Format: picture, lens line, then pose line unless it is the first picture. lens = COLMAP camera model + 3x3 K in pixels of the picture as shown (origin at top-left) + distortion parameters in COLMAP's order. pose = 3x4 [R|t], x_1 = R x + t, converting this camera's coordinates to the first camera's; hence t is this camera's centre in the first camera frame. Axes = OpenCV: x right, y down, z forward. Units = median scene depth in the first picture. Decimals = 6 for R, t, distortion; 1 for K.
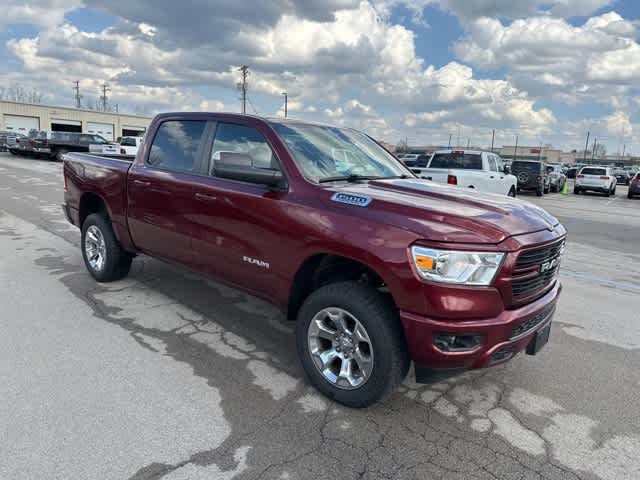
lens RADIAL K [[444.2, 0, 320.0], [0, 444.2, 240.0], [0, 0, 1]] dist [0.039622, -0.043882]
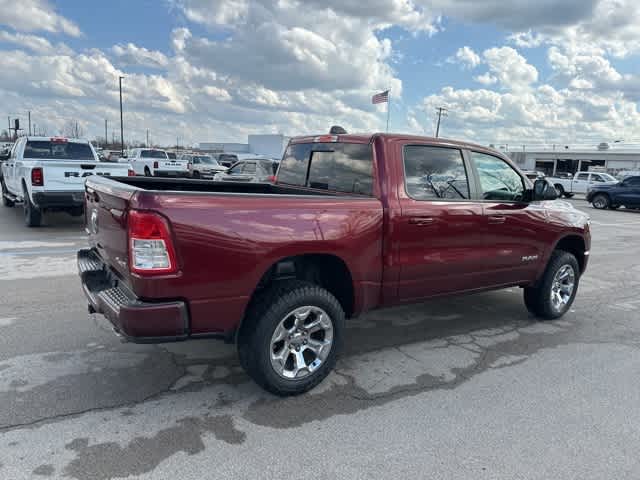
lens RADIAL K [[444.2, 0, 320.0], [0, 444.2, 240.0], [0, 0, 1]] dist [0.039622, -0.043882]
pose [[0.252672, -0.209569, 0.944583, -1.638526], [0.147861, 0.973157, 0.176357, -0.352850], [-0.956187, 0.095106, 0.276876, 1.249986]]
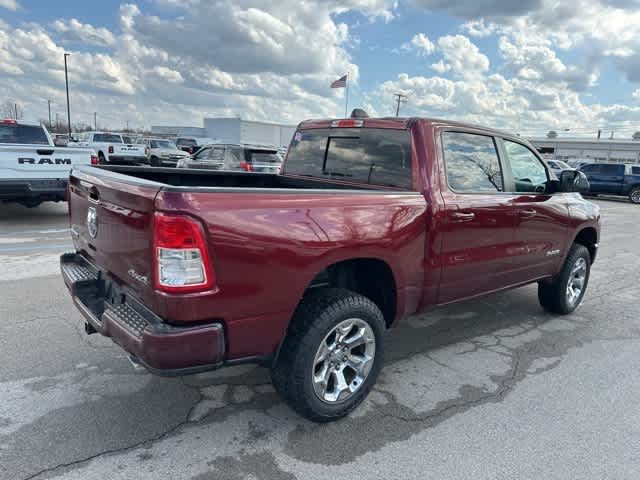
lens RADIAL K [[448.4, 0, 321.0], [0, 448.4, 239.6], [0, 0, 1]] dist [0.010437, -0.007386]
pose [[0.160296, -0.239266, 0.957631, -1.543599], [0.139687, 0.965911, 0.217952, -0.380501], [-0.977135, 0.098832, 0.188254, 1.435642]]
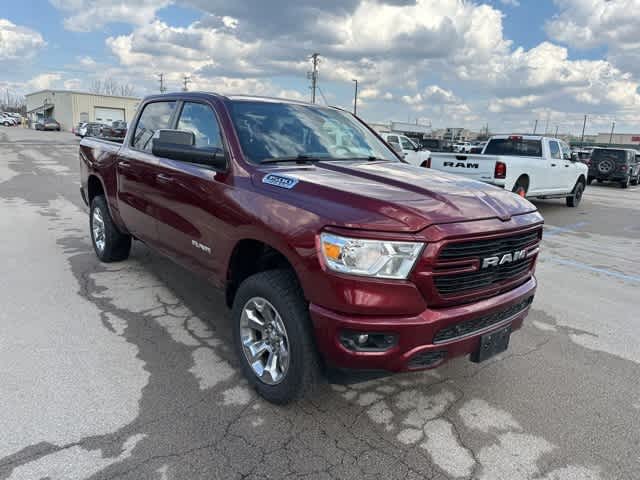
lens RADIAL K [[448.4, 0, 321.0], [0, 448.4, 239.6], [0, 0, 1]] dist [0.010437, -0.007386]
pose [[0.986843, 0.030757, -0.158728, 0.270191], [-0.027268, 0.999337, 0.024110, 0.004795], [0.159365, -0.019465, 0.987028, 0.083160]]
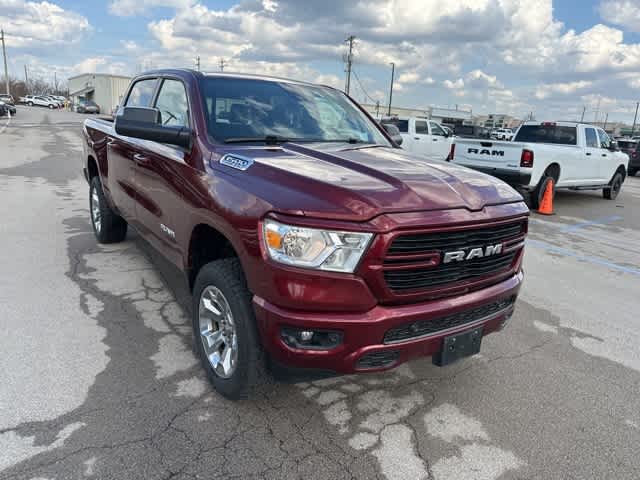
lens RADIAL K [[450.2, 0, 322.1], [0, 450.2, 240.0], [0, 0, 1]] dist [0.004534, -0.006455]
pose [[0.971356, 0.064623, -0.228672, 0.388000], [-0.052772, 0.996945, 0.057574, -0.000411], [0.231694, -0.043858, 0.971800, 0.164626]]
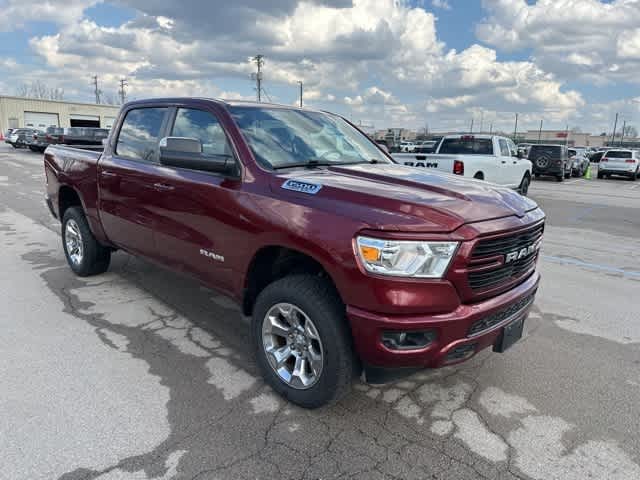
lens RADIAL K [[446.0, 0, 319.7], [0, 446.0, 243.9], [0, 0, 1]] dist [0.028356, -0.030750]
pose [[0.998775, -0.013518, -0.047592, 0.133655], [0.014943, 0.999447, 0.029718, 0.000866], [0.047164, -0.030393, 0.998425, 0.061109]]
